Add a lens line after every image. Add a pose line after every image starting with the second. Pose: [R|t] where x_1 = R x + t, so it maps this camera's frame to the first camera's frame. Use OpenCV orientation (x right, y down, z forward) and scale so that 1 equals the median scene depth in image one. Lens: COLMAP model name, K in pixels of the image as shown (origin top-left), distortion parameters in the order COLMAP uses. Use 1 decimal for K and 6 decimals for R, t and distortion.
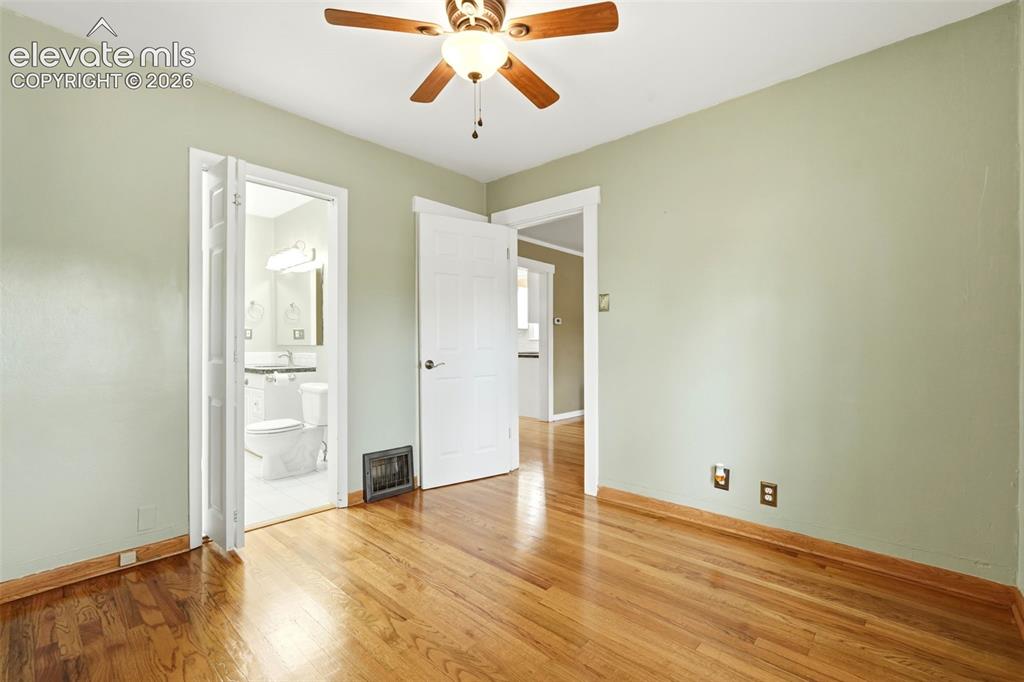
lens RADIAL K [[453.7, 0, 512.0], [0, 453.7, 341.0], [0, 0, 1]] dist [-0.003606, 0.000410]
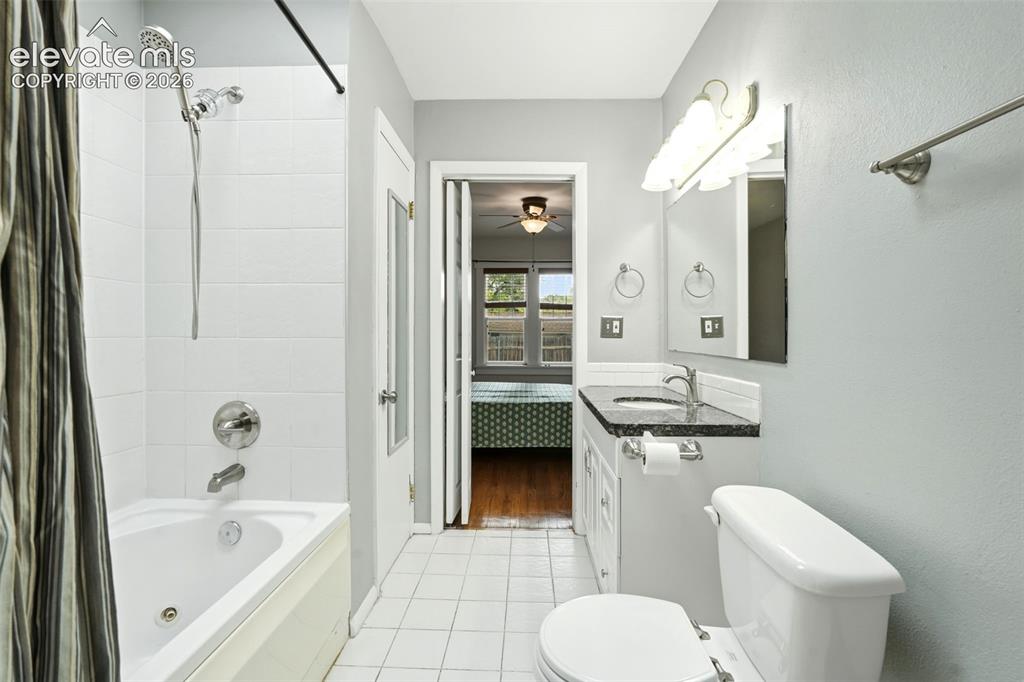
lens RADIAL K [[453.7, 0, 512.0], [0, 453.7, 341.0], [0, 0, 1]] dist [-0.003606, 0.000410]
pose [[0.654583, 0.011293, -0.755905, -0.279381], [0.004216, 0.999818, 0.018588, -0.011332], [0.755978, -0.015355, 0.654417, 0.598113]]
